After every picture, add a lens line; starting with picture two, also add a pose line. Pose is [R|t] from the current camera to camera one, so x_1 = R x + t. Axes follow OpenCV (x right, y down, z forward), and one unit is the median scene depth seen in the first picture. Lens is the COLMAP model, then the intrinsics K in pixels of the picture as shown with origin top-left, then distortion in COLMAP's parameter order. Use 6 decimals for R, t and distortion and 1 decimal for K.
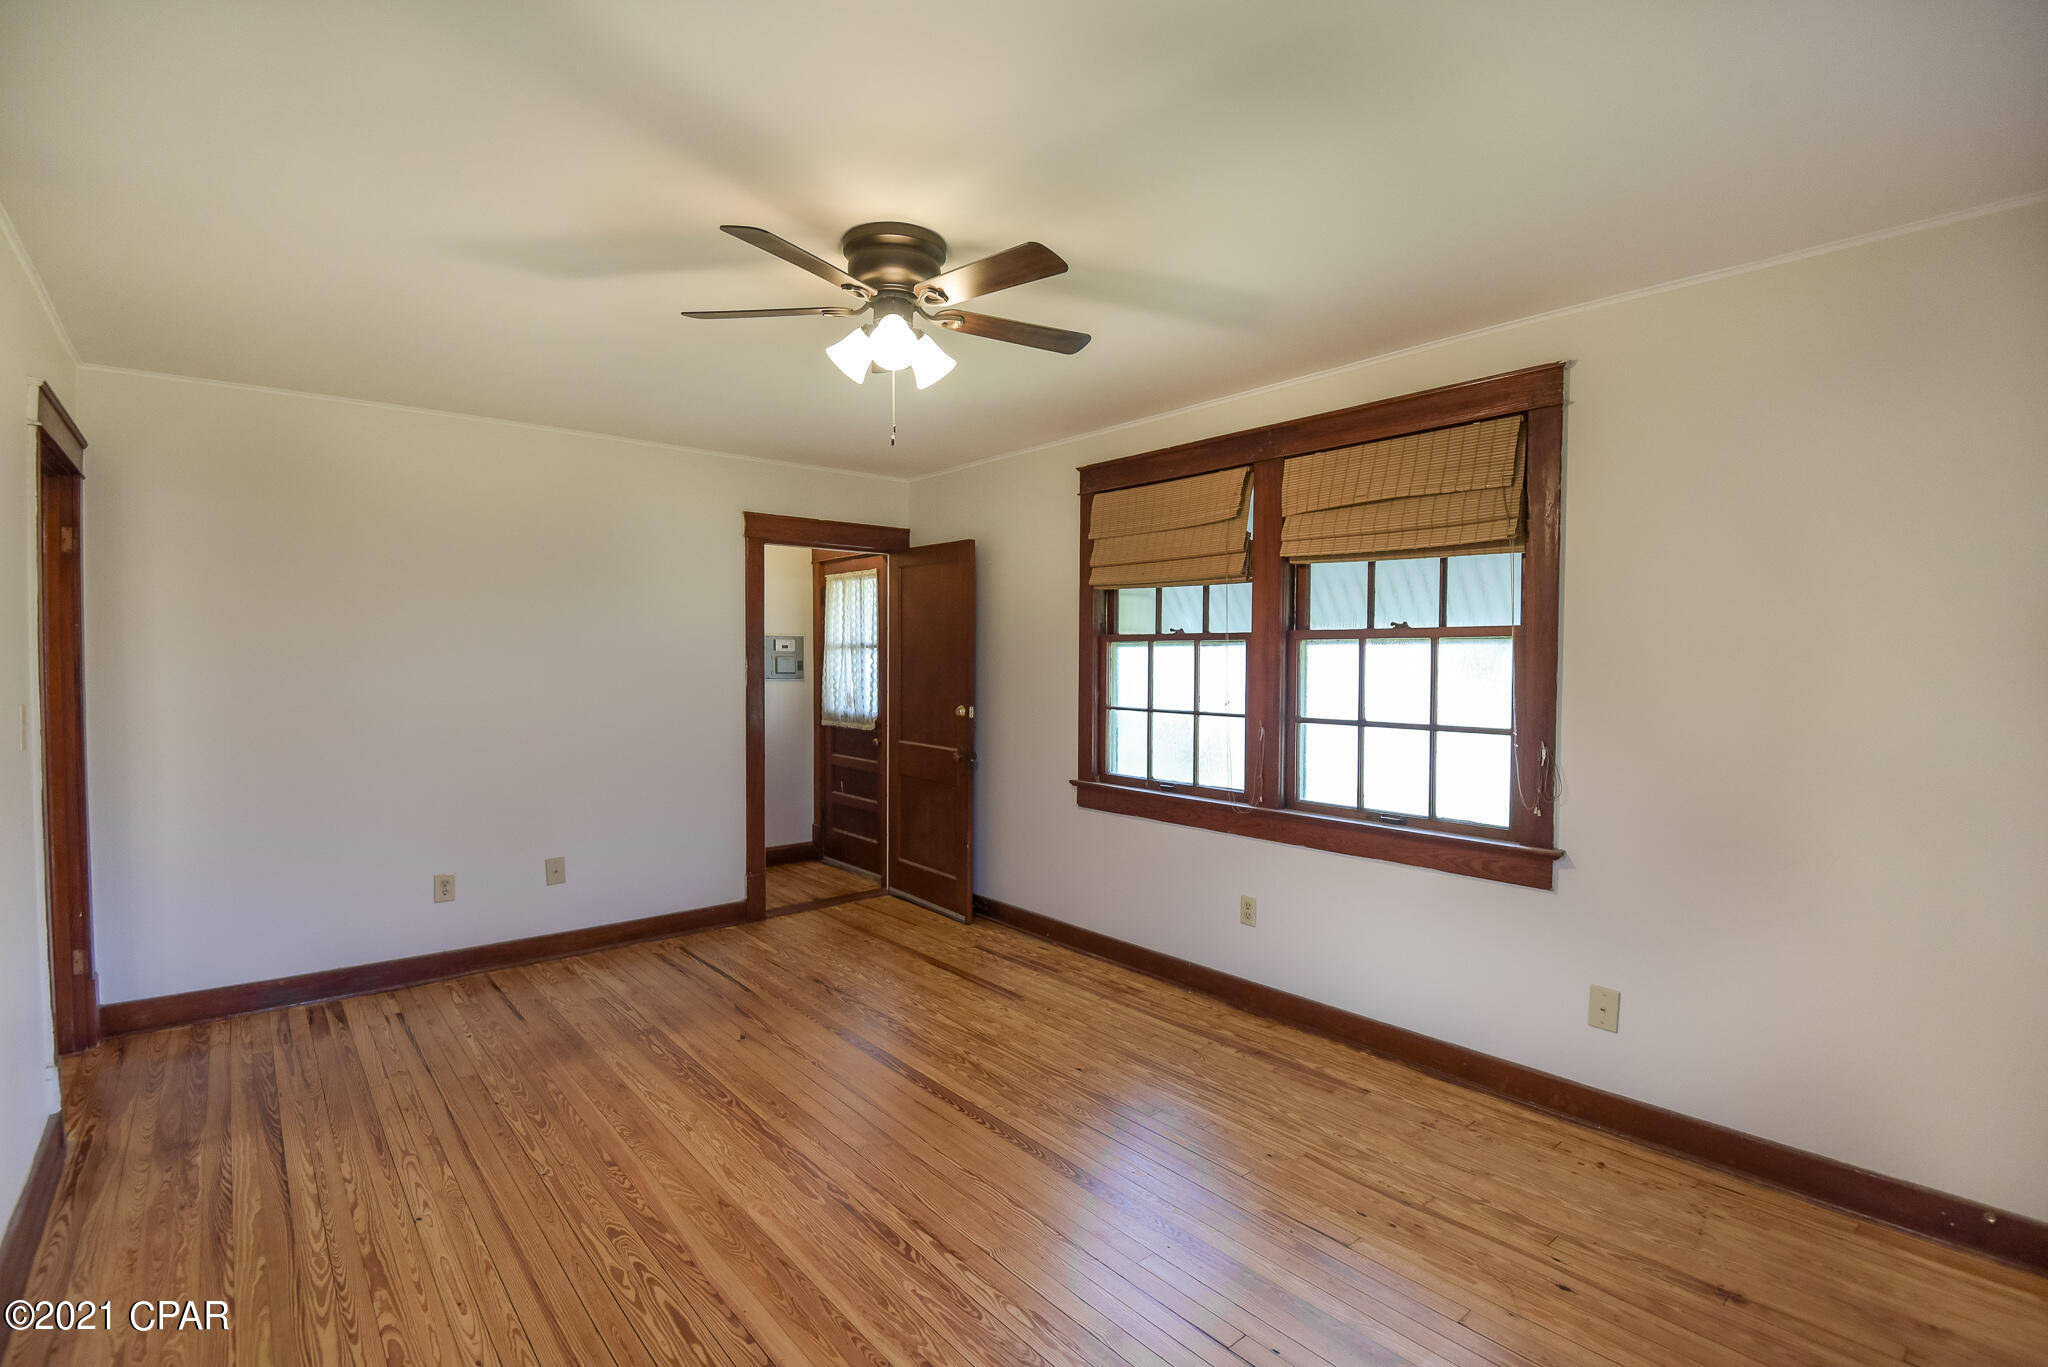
lens RADIAL K [[944.8, 0, 1024.0], [0, 944.8, 683.5], [0, 0, 1]] dist [0.015900, -0.030369]
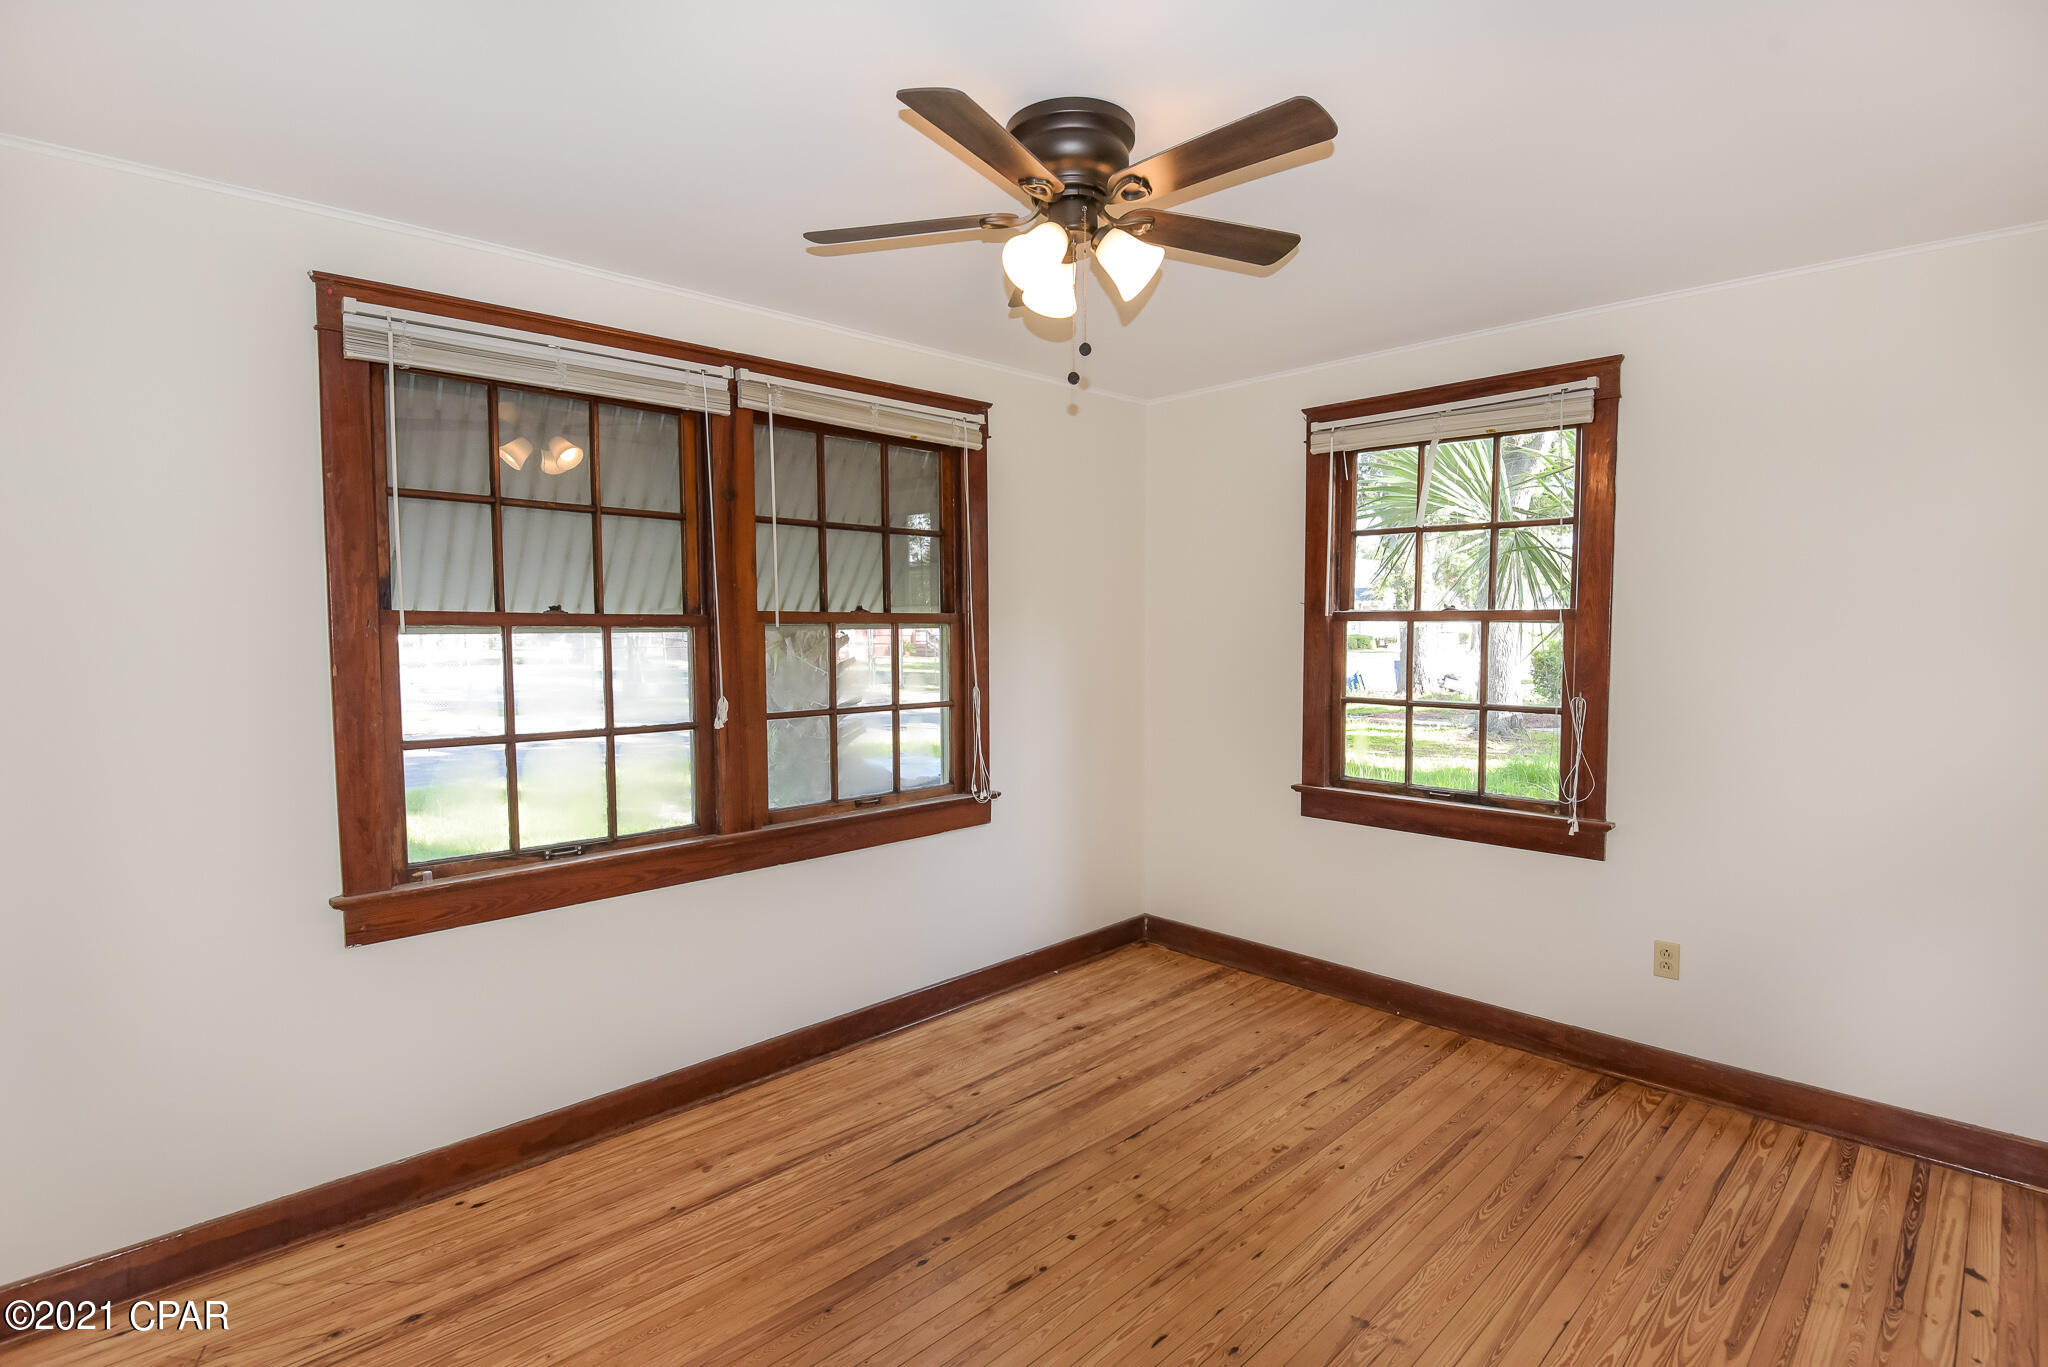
lens RADIAL K [[944.8, 0, 1024.0], [0, 944.8, 683.5], [0, 0, 1]] dist [0.015900, -0.030369]
pose [[-0.068951, -0.063263, 0.995612, -0.574224], [0.033204, 0.997289, 0.065669, -0.042588], [-0.997067, 0.037586, -0.066663, 0.825357]]
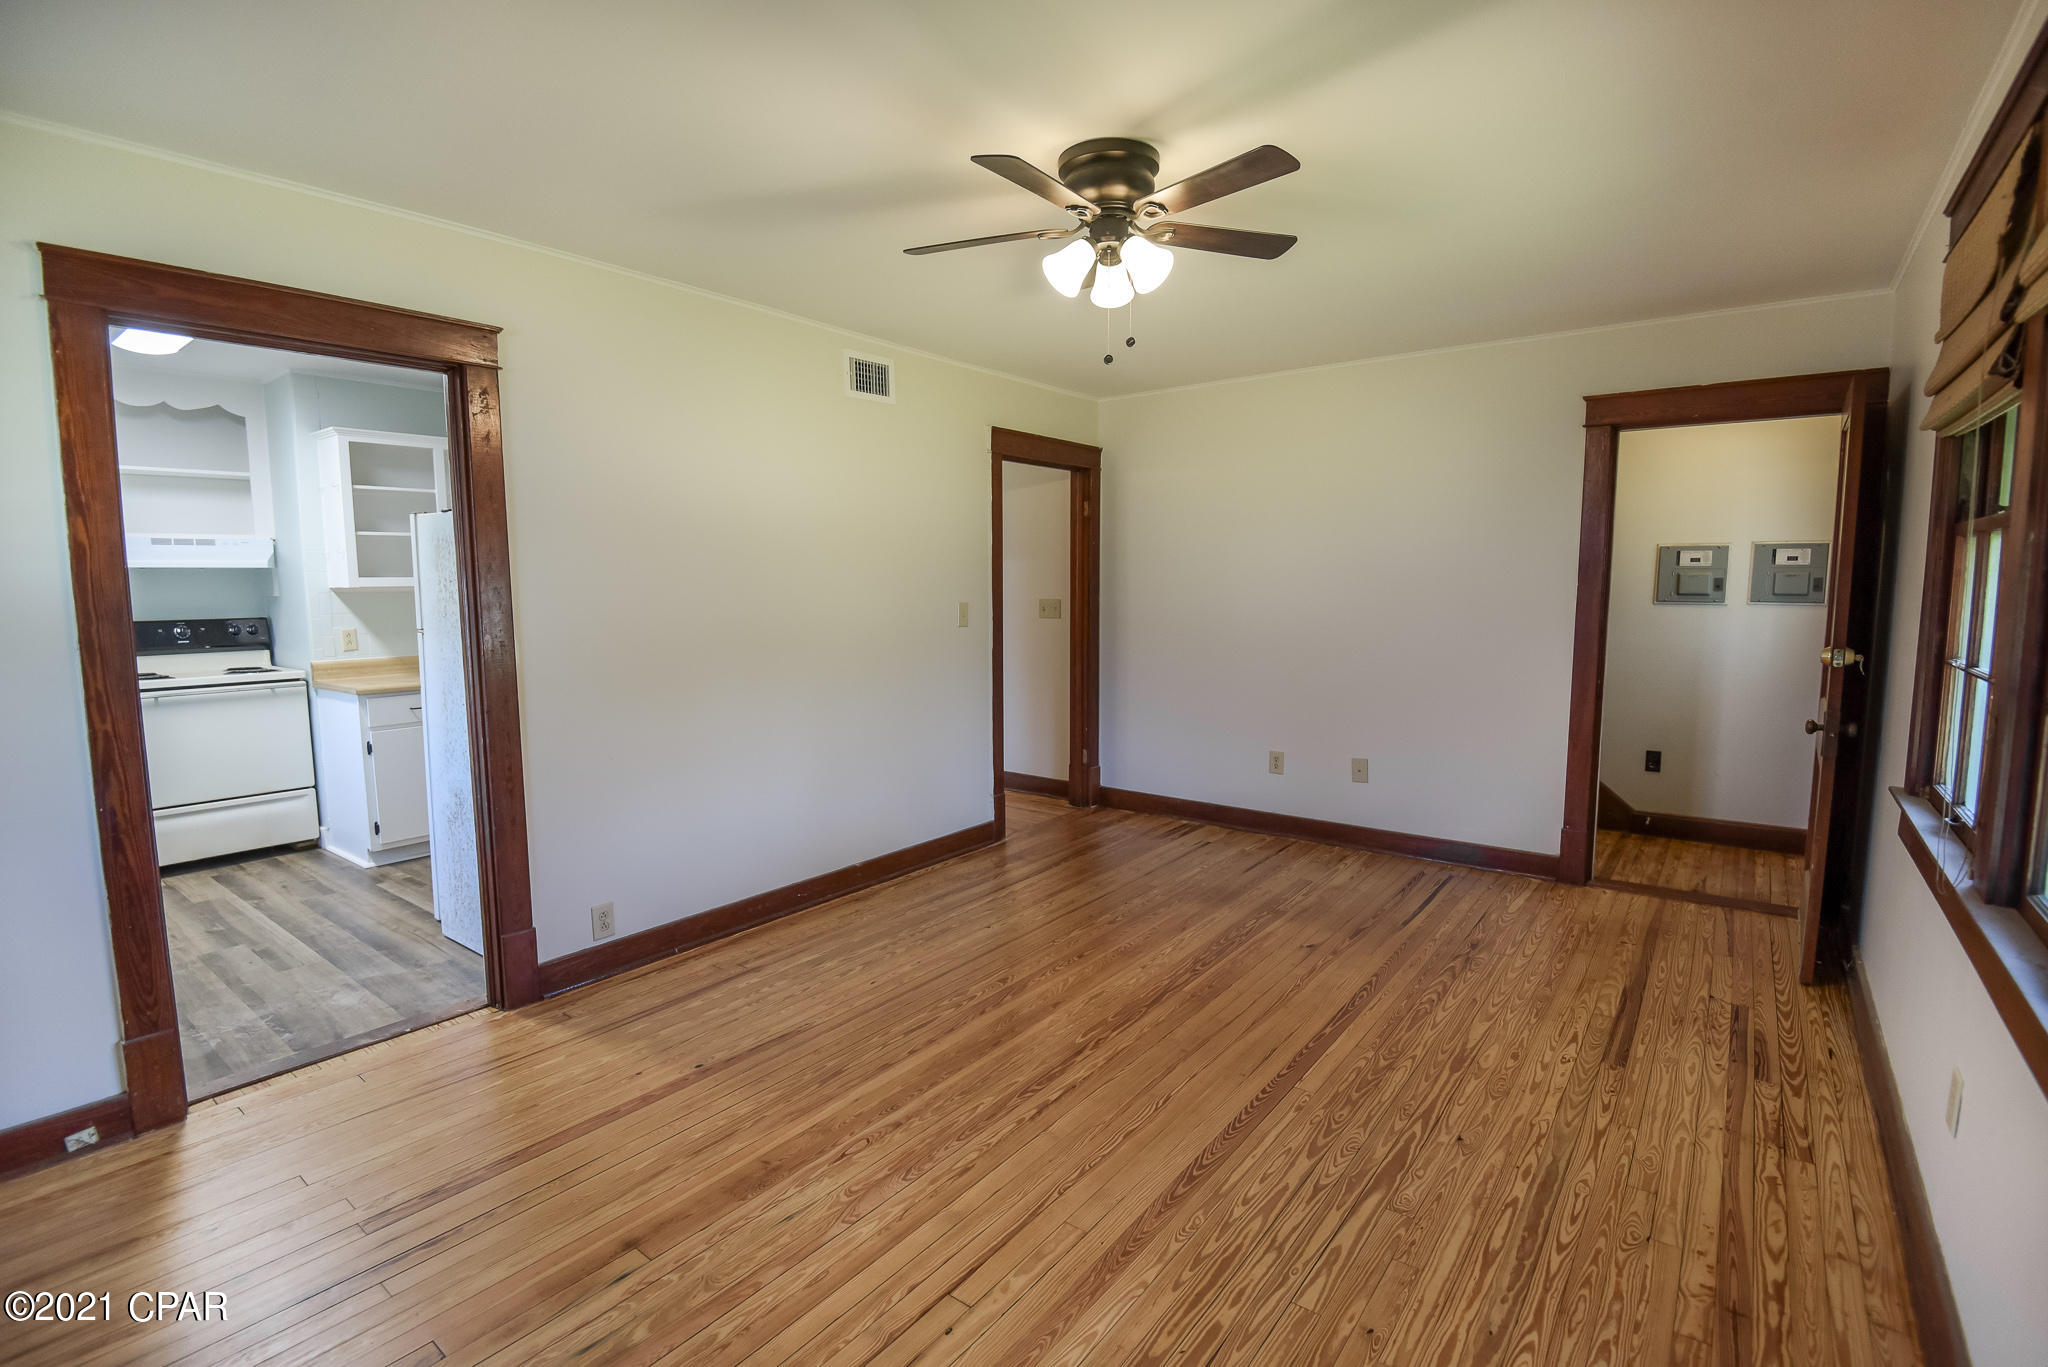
lens RADIAL K [[944.8, 0, 1024.0], [0, 944.8, 683.5], [0, 0, 1]] dist [0.015900, -0.030369]
pose [[0.215861, 0.101493, -0.971135, 0.590814], [-0.020648, 0.994835, 0.099380, -0.005403], [0.976206, -0.001400, 0.216842, 0.463746]]
